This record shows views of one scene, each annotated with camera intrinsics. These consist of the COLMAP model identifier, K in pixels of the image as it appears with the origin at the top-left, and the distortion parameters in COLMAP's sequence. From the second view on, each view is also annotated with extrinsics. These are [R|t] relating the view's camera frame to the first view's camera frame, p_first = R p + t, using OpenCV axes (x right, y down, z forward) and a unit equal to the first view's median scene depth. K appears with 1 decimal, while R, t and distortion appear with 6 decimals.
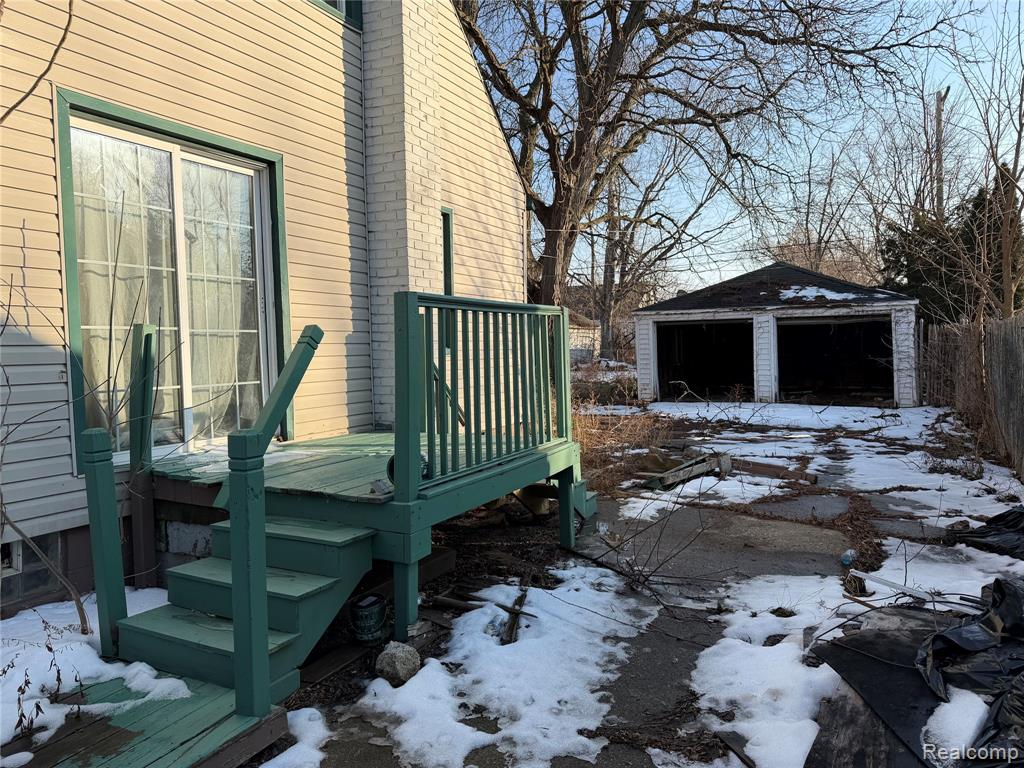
lens RADIAL K [[708.6, 0, 512.0], [0, 708.6, 384.0], [0, 0, 1]] dist [0.095017, -0.150259]
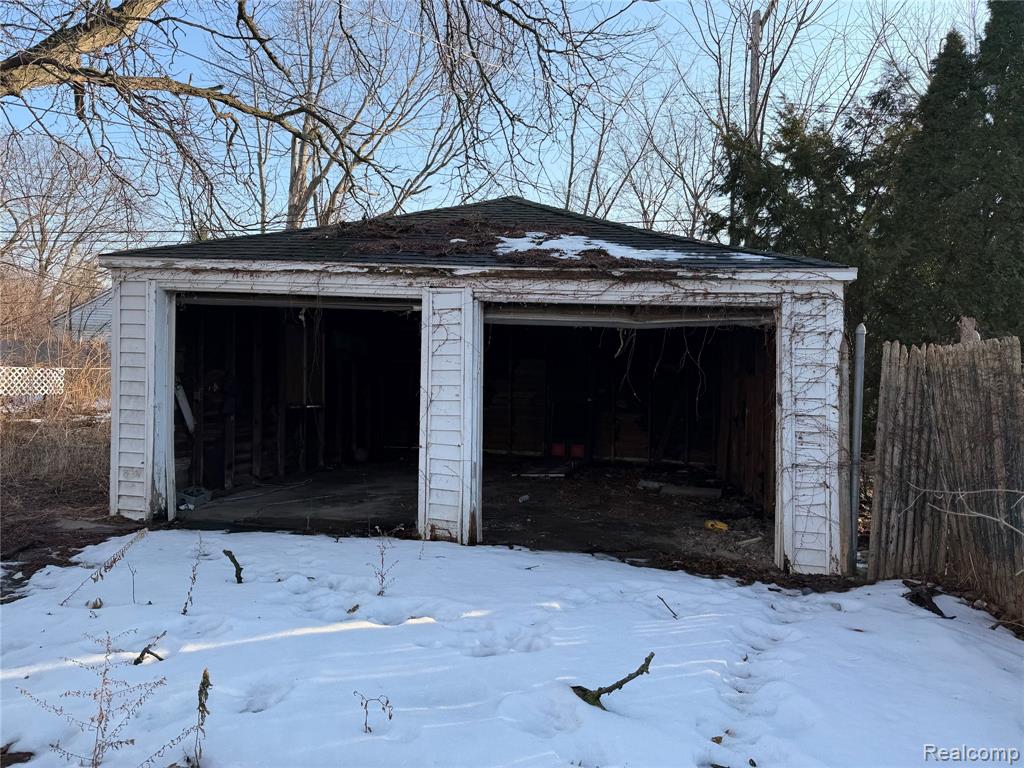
lens RADIAL K [[708.6, 0, 512.0], [0, 708.6, 384.0], [0, 0, 1]] dist [0.095017, -0.150259]
pose [[0.947346, 0.048087, 0.316579, 0.274957], [-0.038399, 0.998586, -0.036772, -0.039011], [-0.317900, 0.022679, 0.947853, 0.664280]]
